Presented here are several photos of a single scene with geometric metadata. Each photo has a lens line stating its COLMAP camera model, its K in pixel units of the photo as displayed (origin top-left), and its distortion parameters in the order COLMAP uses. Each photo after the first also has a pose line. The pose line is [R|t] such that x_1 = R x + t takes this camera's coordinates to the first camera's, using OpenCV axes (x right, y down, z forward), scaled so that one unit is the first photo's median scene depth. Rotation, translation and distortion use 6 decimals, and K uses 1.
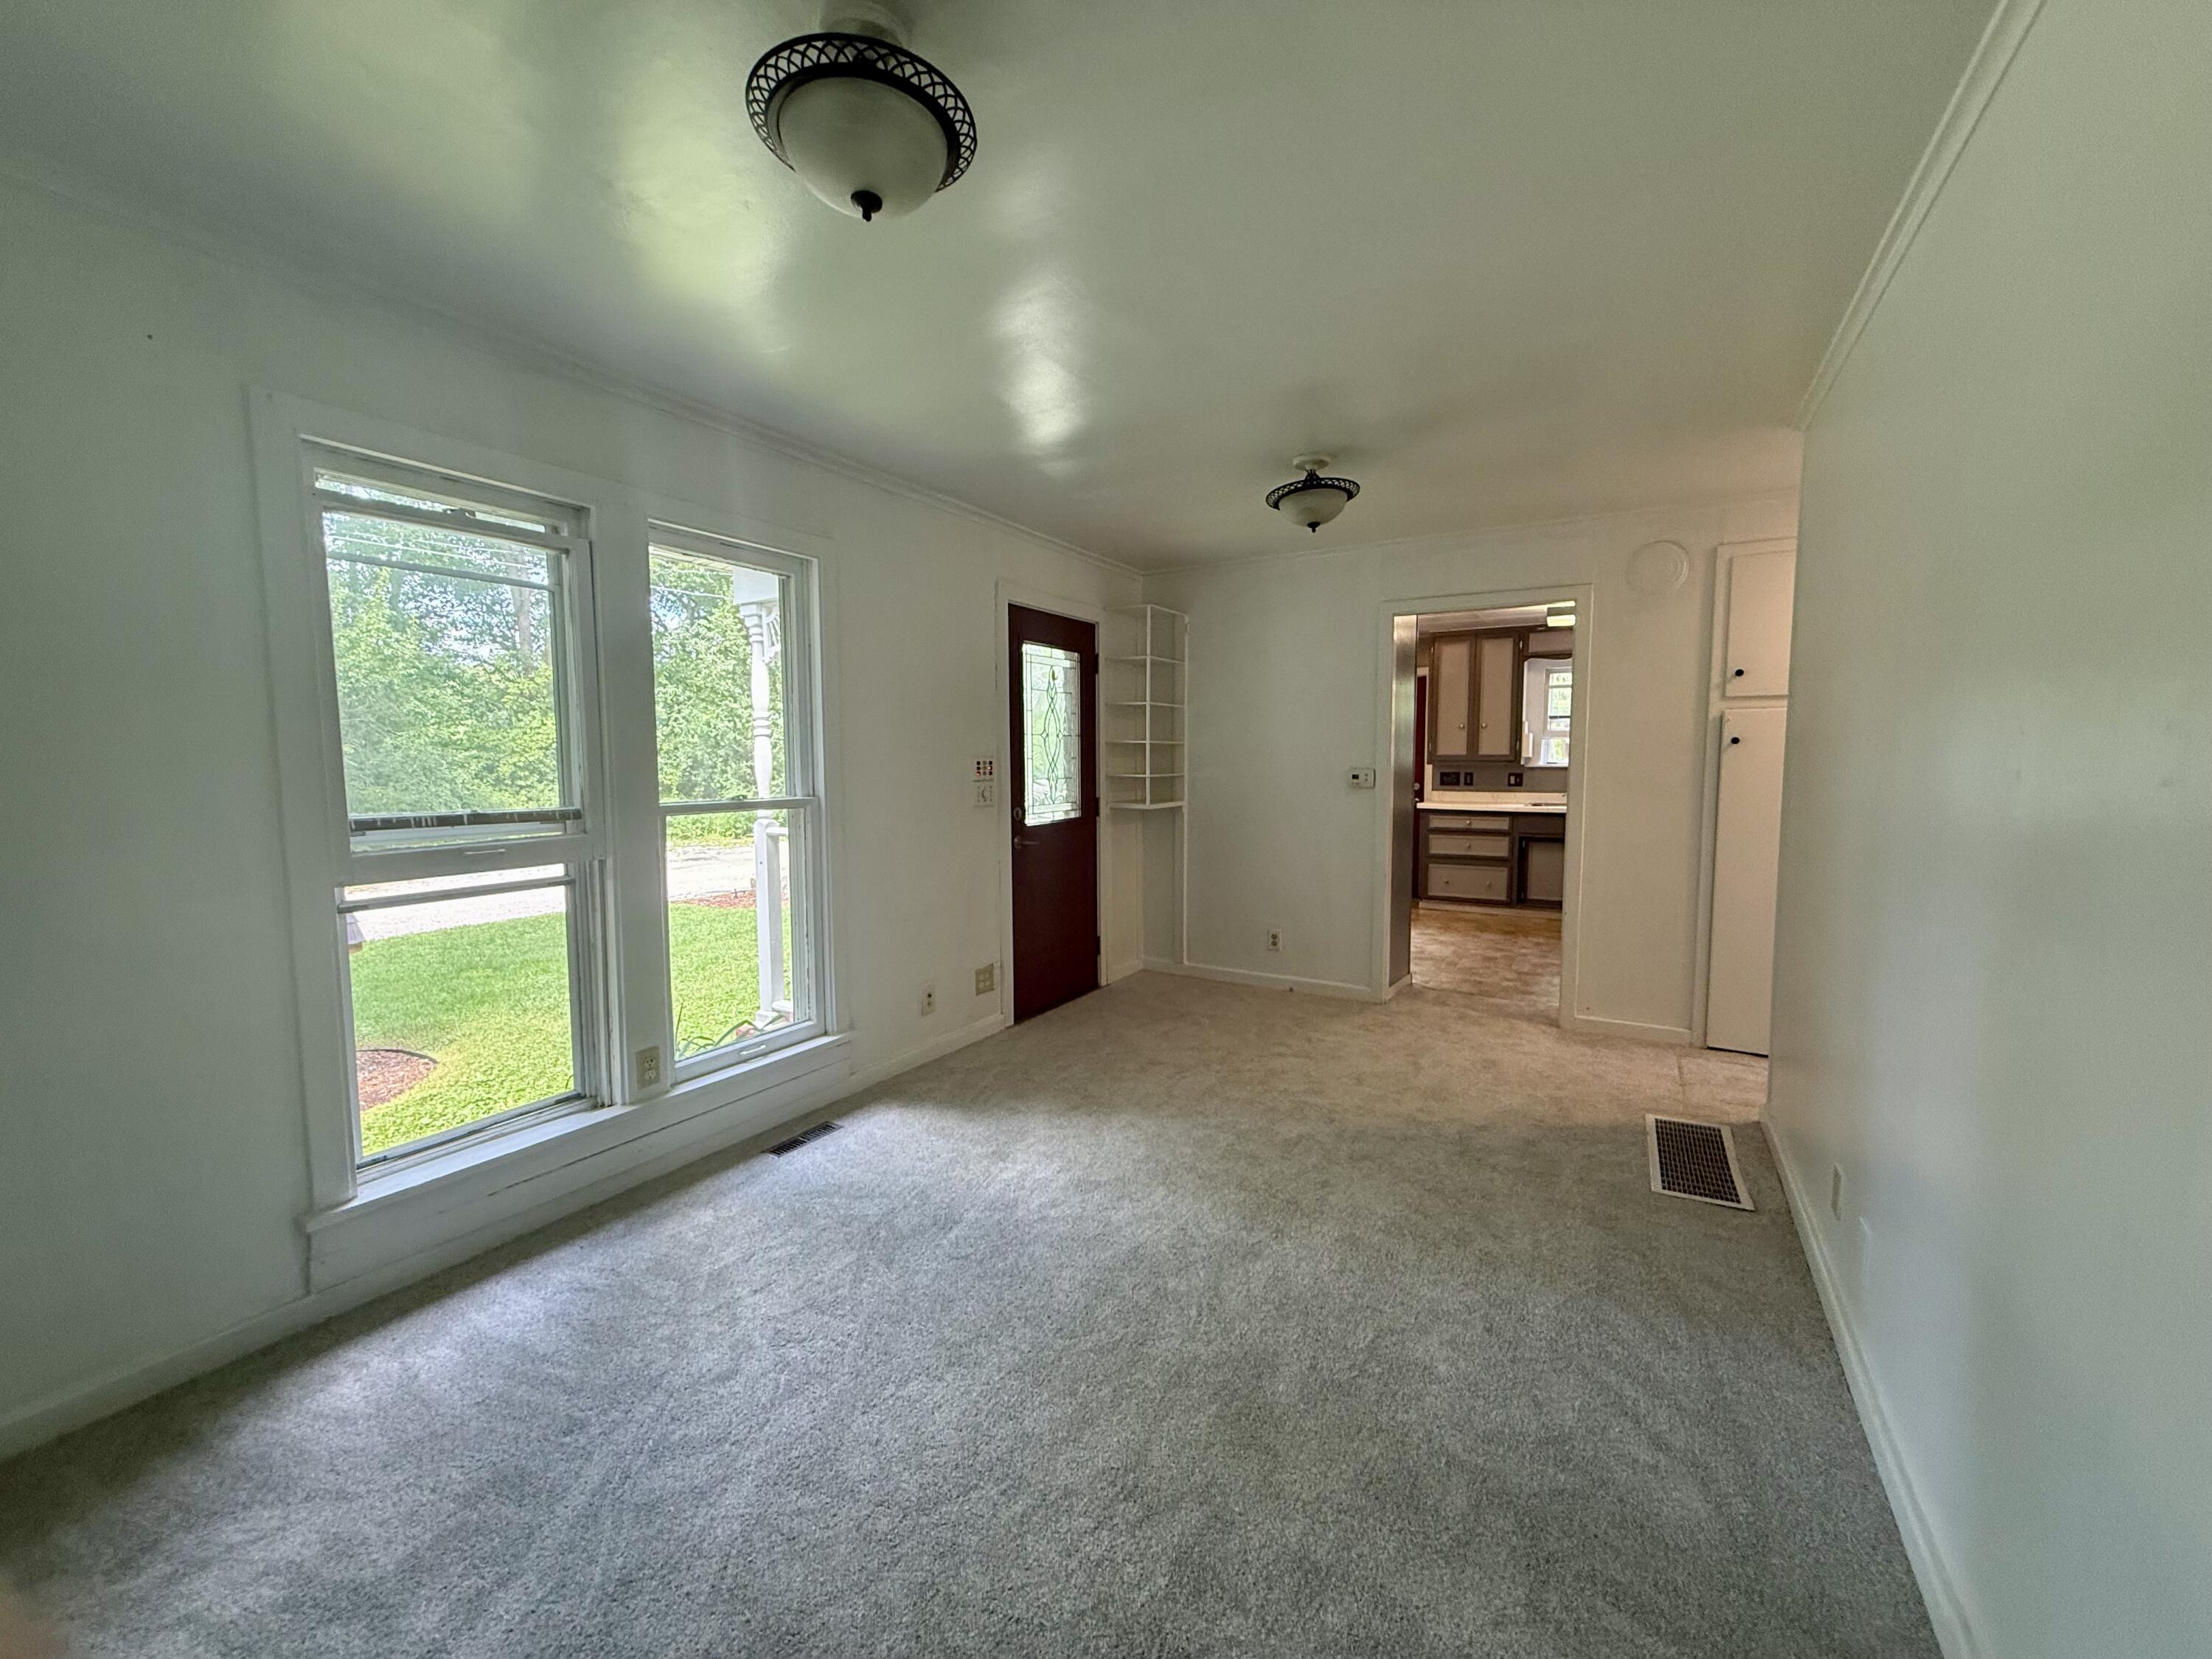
lens RADIAL K [[880.1, 0, 1094.8], [0, 880.1, 831.0], [0, 0, 1]] dist [-0.001293, 0.000768]
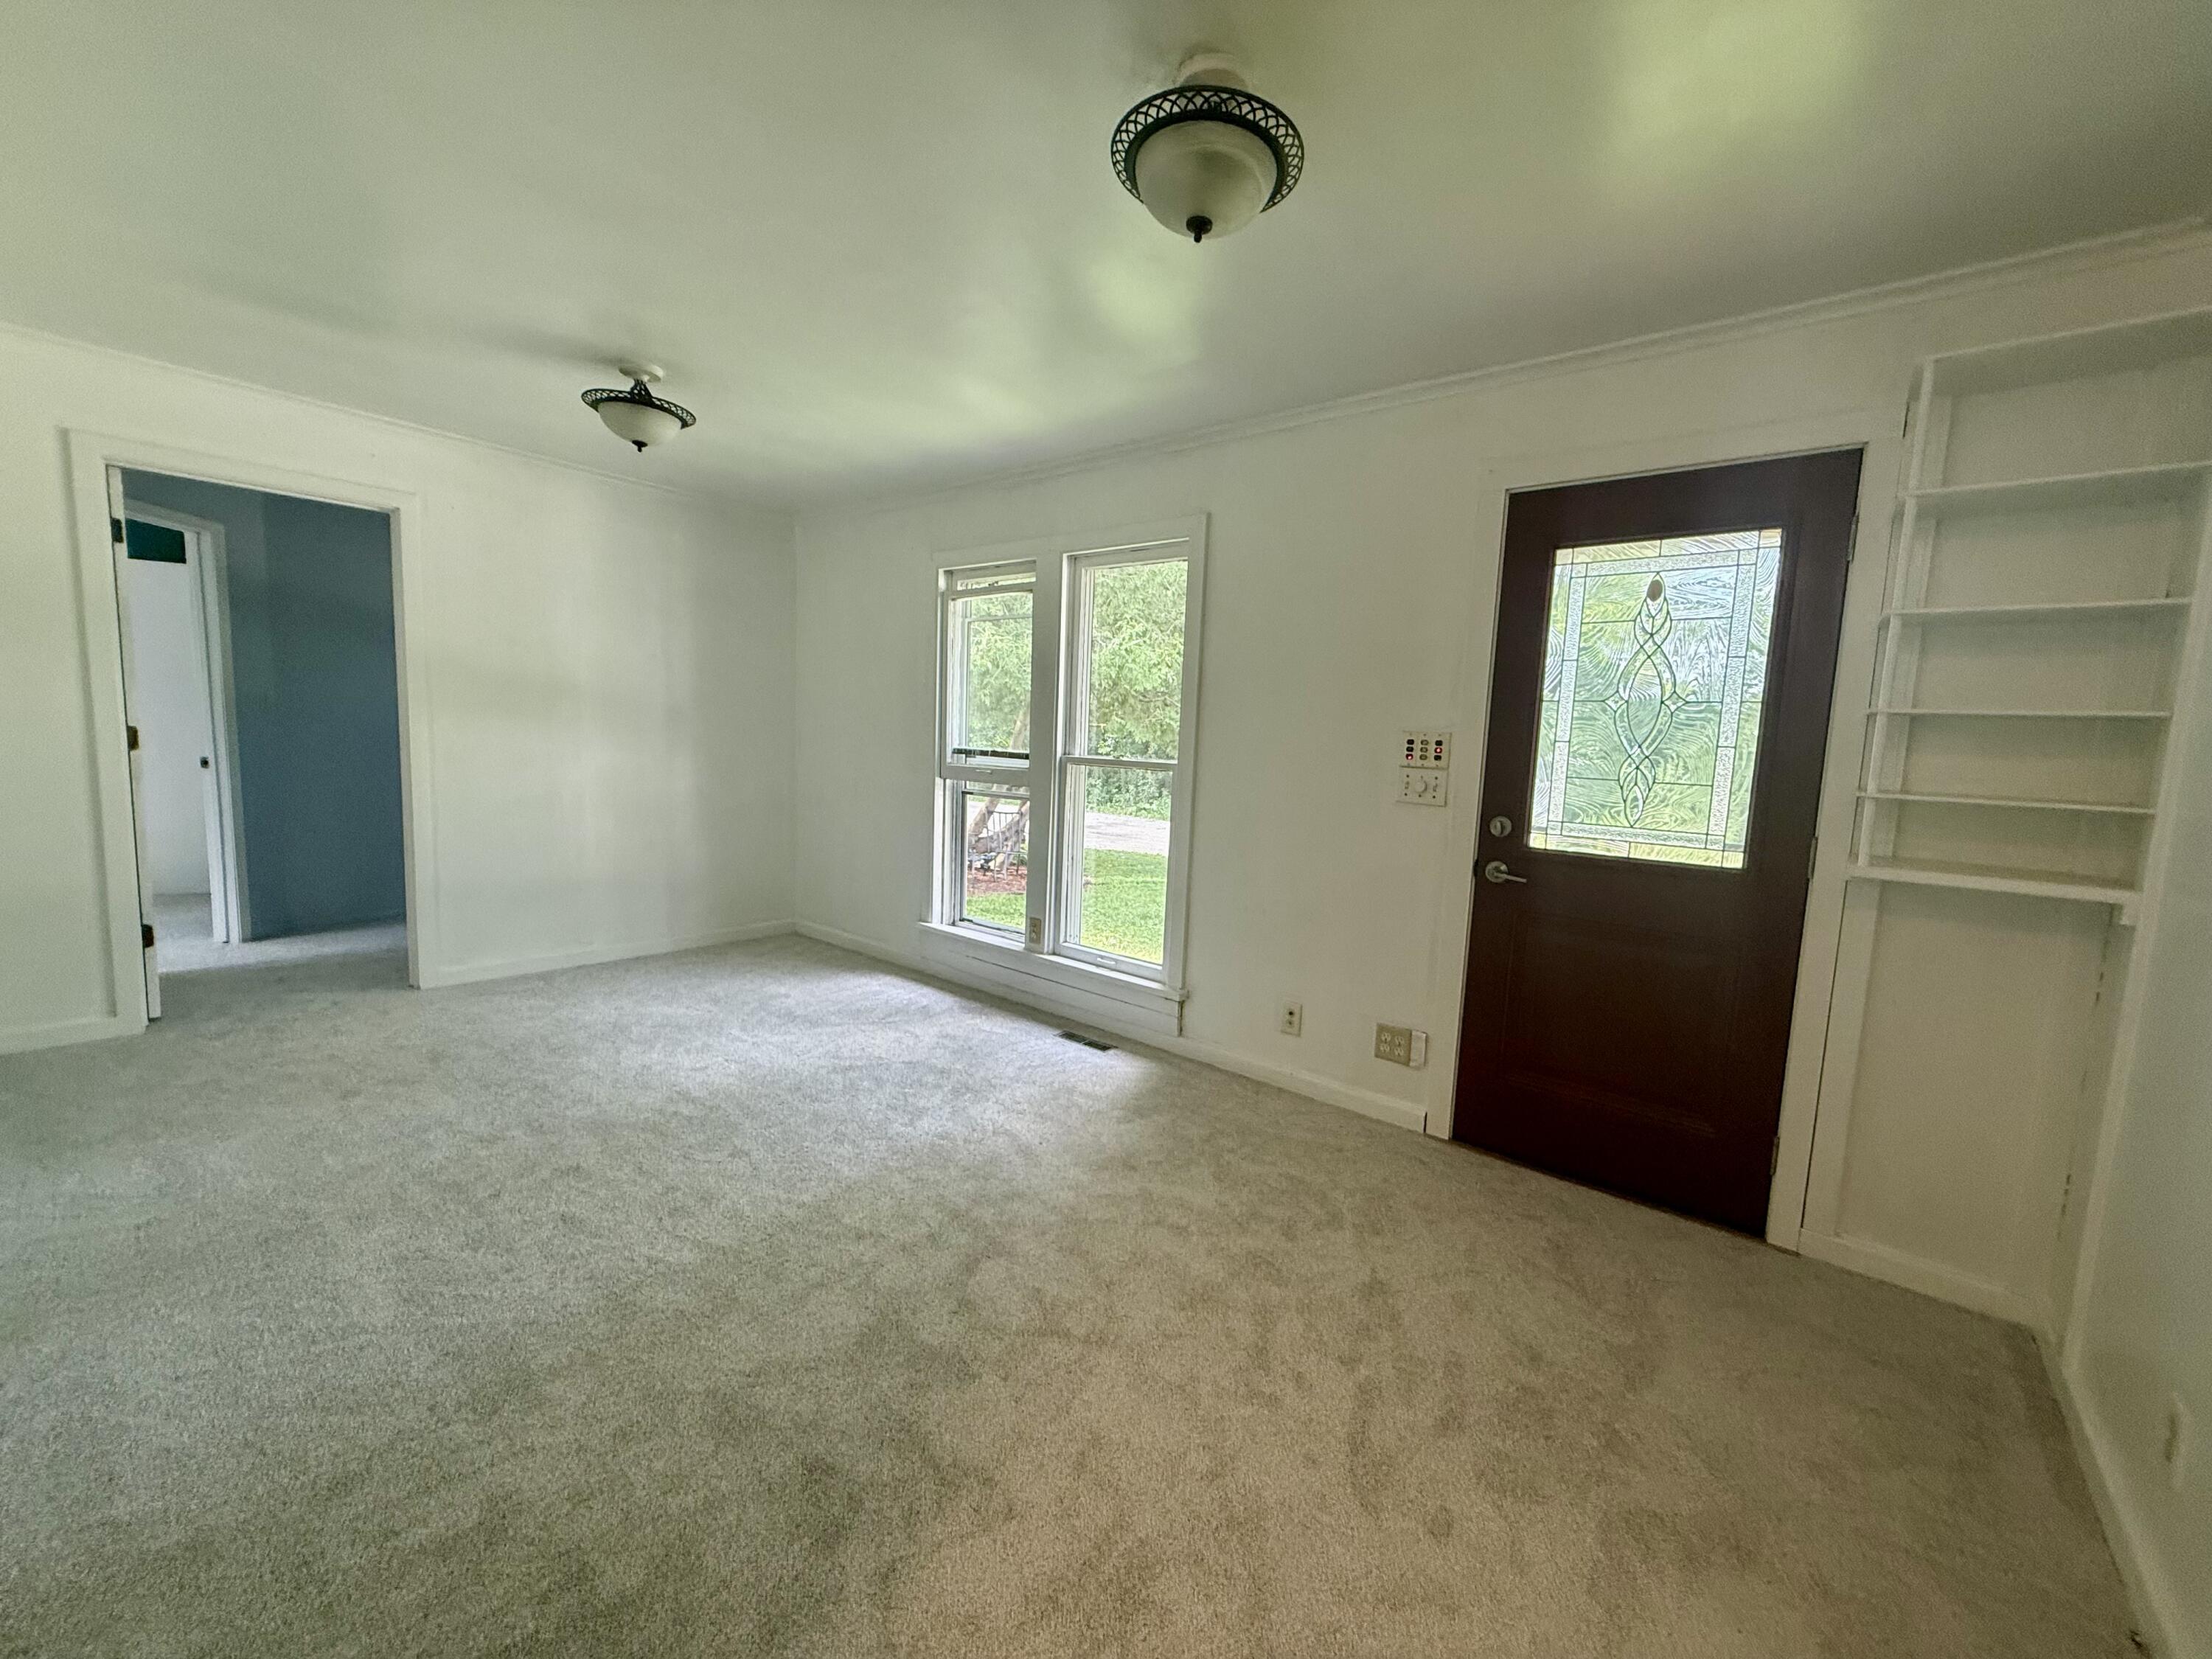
lens RADIAL K [[880.1, 0, 1097.6], [0, 880.1, 830.2], [0, 0, 1]] dist [-0.001293, 0.000768]
pose [[-0.143256, 0.108542, -0.983716, 0.807419], [-0.123198, 0.984281, 0.126545, -0.086620], [0.981988, 0.139321, -0.127632, 1.116141]]
